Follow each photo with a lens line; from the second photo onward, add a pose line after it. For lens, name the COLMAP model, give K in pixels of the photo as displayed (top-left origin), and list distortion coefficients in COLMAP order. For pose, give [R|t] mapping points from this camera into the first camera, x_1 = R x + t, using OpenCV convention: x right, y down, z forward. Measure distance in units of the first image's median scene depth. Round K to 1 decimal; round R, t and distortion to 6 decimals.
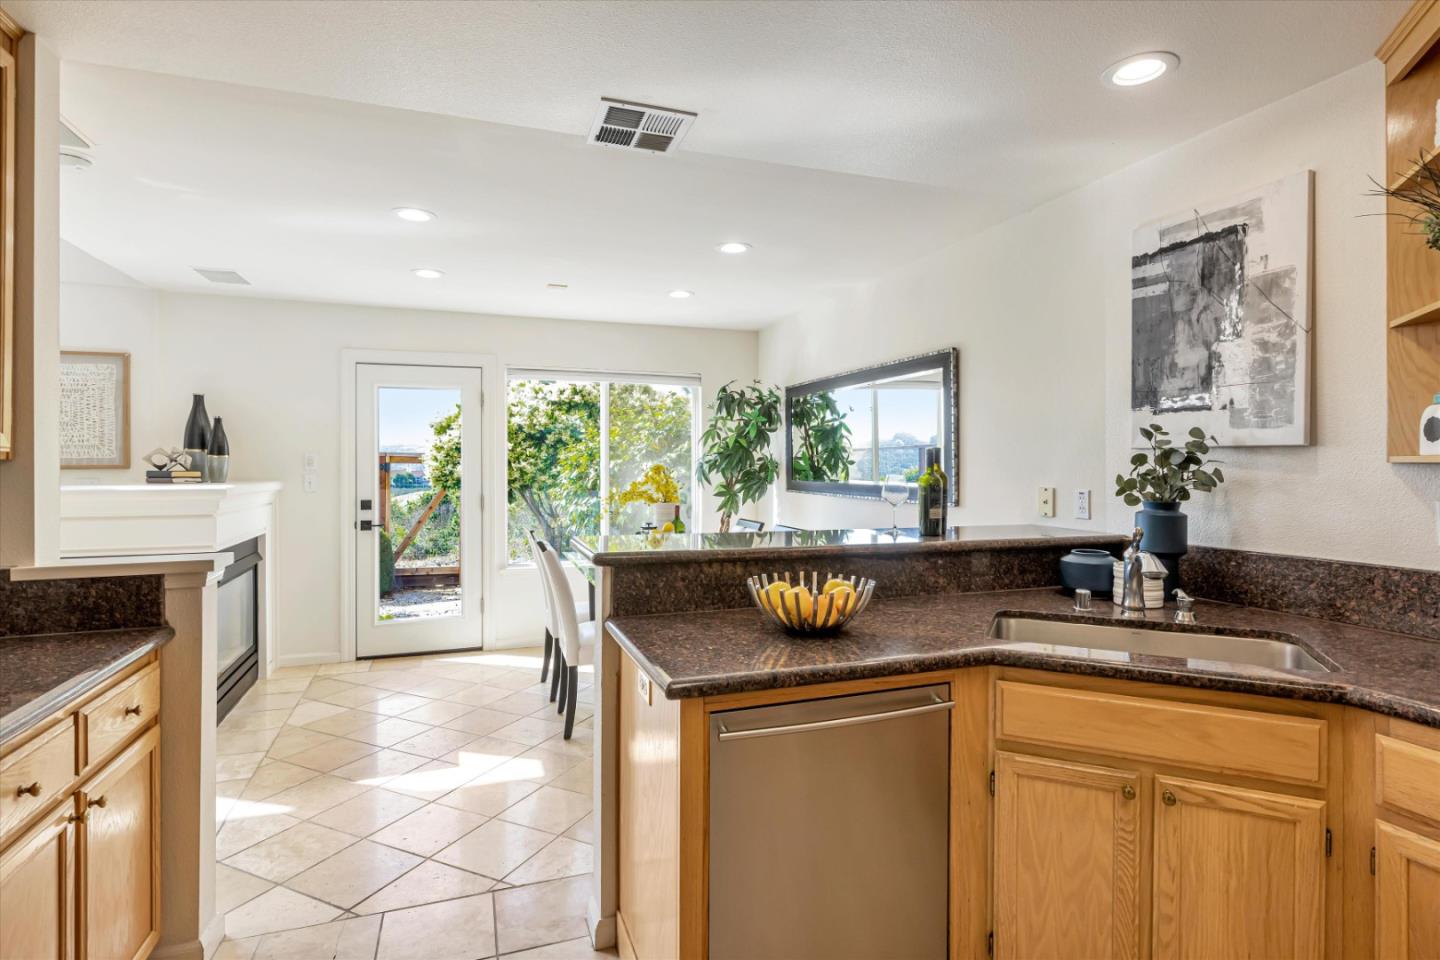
lens RADIAL K [[726.1, 0, 725.4], [0, 726.1, 460.2], [0, 0, 1]] dist [-0.004474, -0.001438]
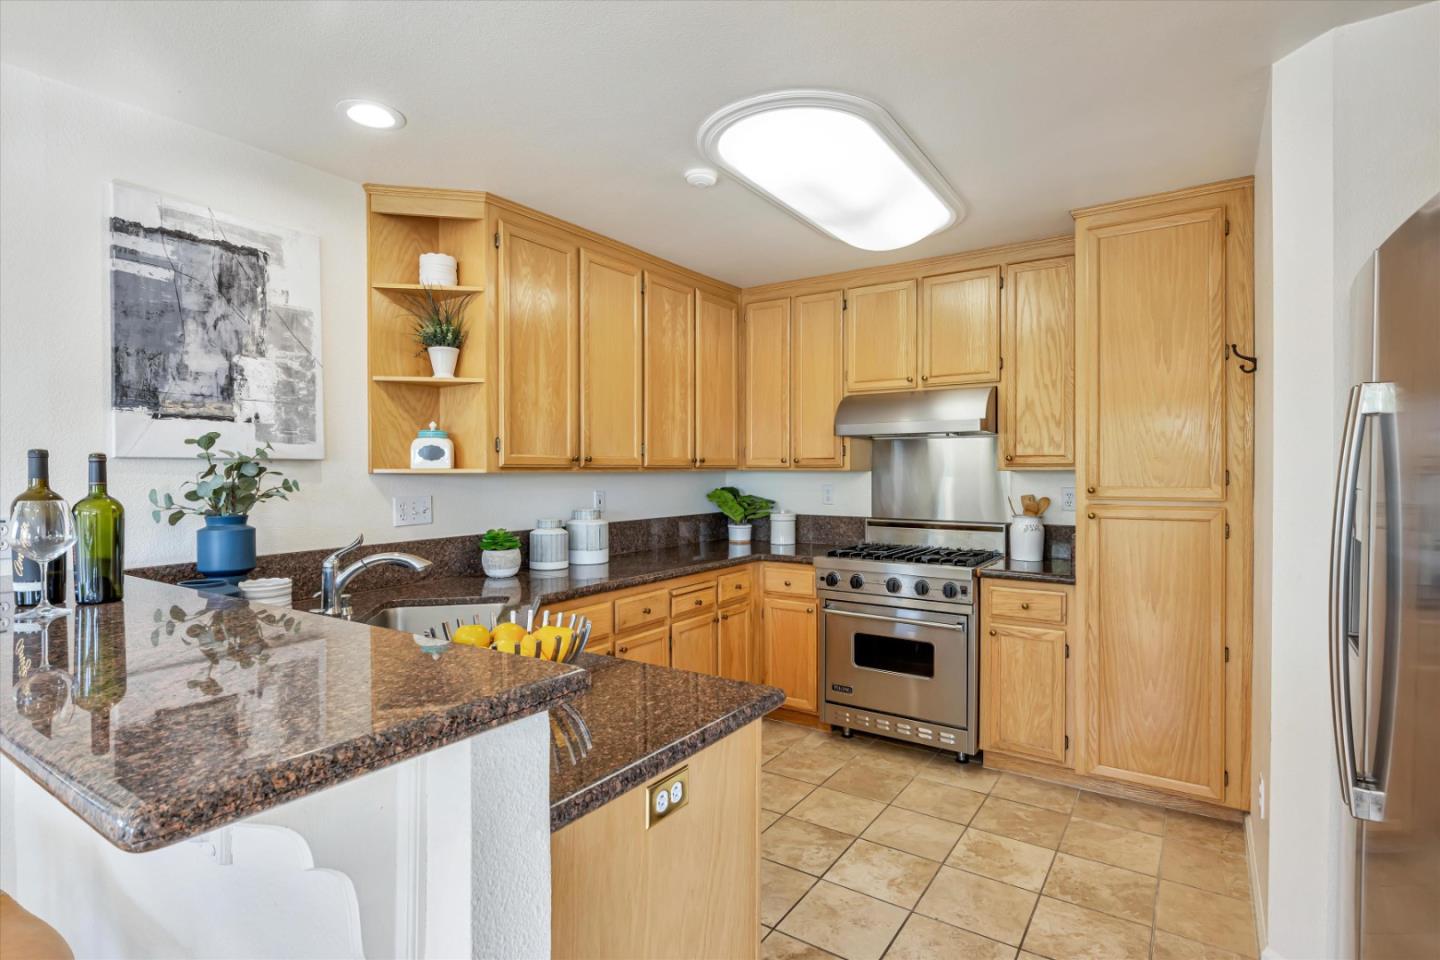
lens RADIAL K [[720.0, 0, 722.1], [0, 720.0, 481.0], [0, 0, 1]] dist [-0.004708, -0.000181]
pose [[-0.591060, -0.012656, 0.806528, -0.498261], [-0.001344, 0.999891, 0.014705, -0.002437], [-0.806627, 0.007608, -0.591012, 0.977802]]
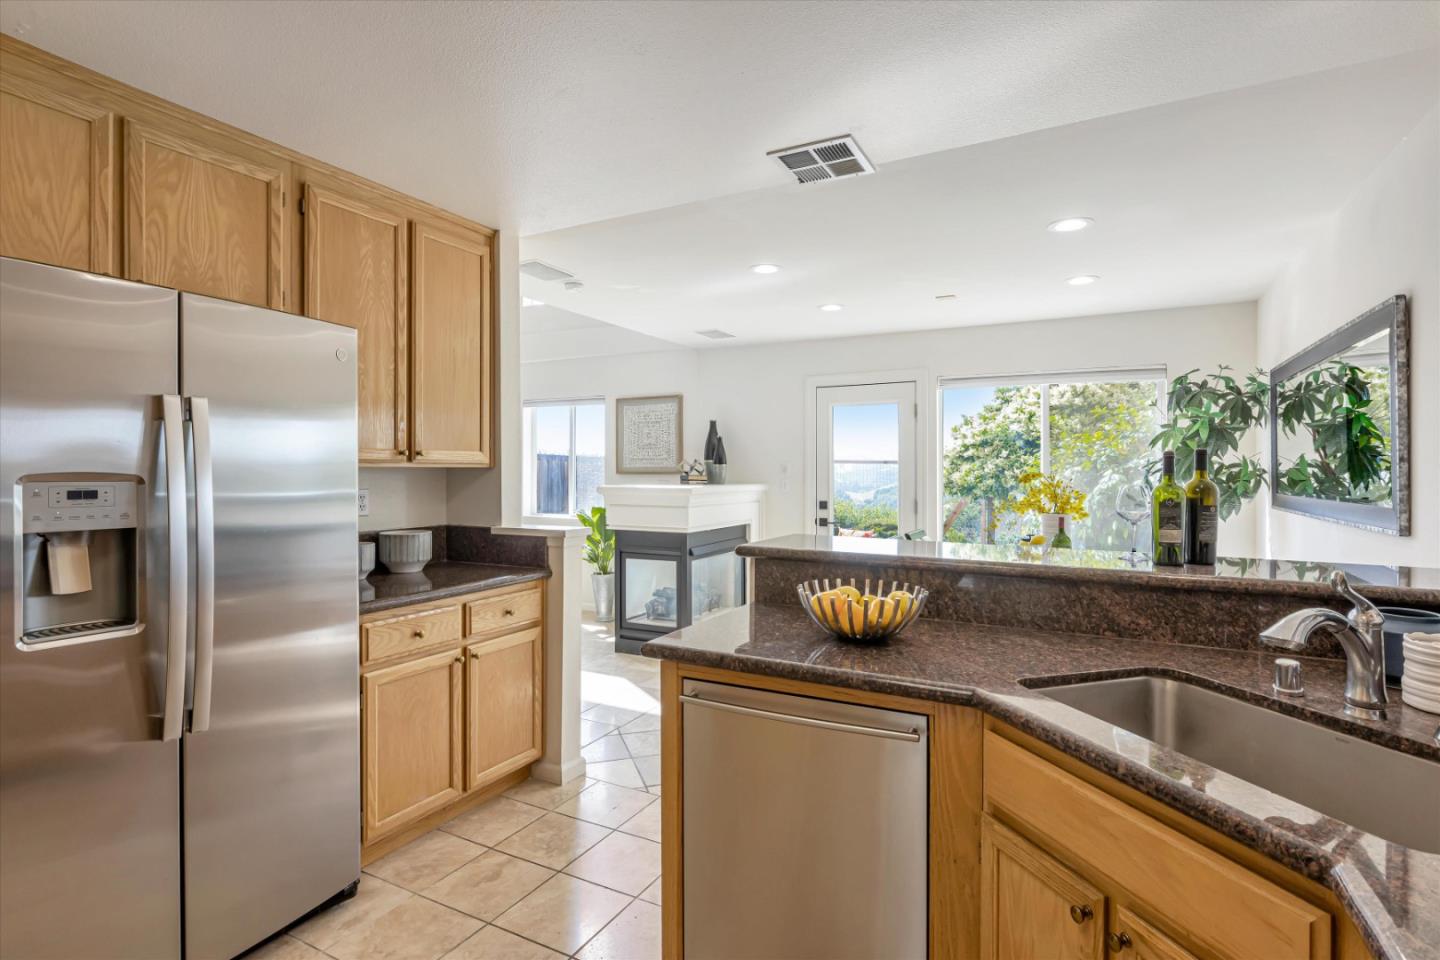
lens RADIAL K [[720.1, 0, 718.8], [0, 720.1, 471.8], [0, 0, 1]] dist [-0.001547, -0.000235]
pose [[0.669955, 0.002177, -0.742399, 0.551602], [0.001538, 0.999989, 0.004321, 0.001936], [0.742400, -0.004037, 0.669945, 0.150972]]
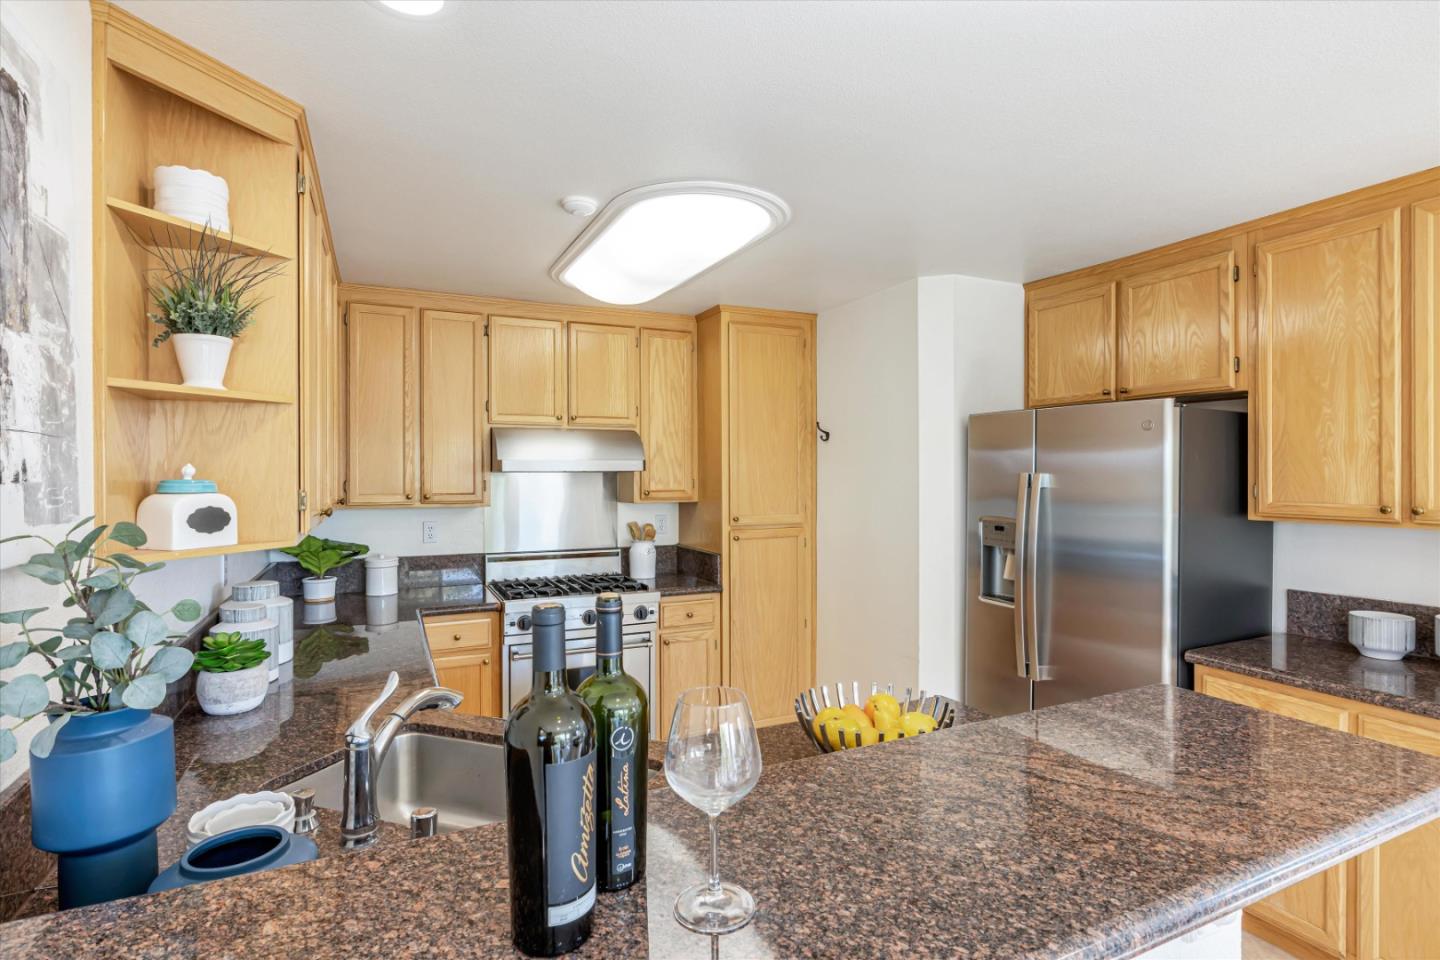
lens RADIAL K [[720.6, 0, 727.7], [0, 720.6, 475.7], [0, 0, 1]] dist [-0.001321, -0.000748]
pose [[-0.995324, 0.000364, -0.096591, 0.274027], [0.000168, 0.999998, 0.002045, -0.069639], [0.096591, 0.002019, -0.995322, 1.362518]]
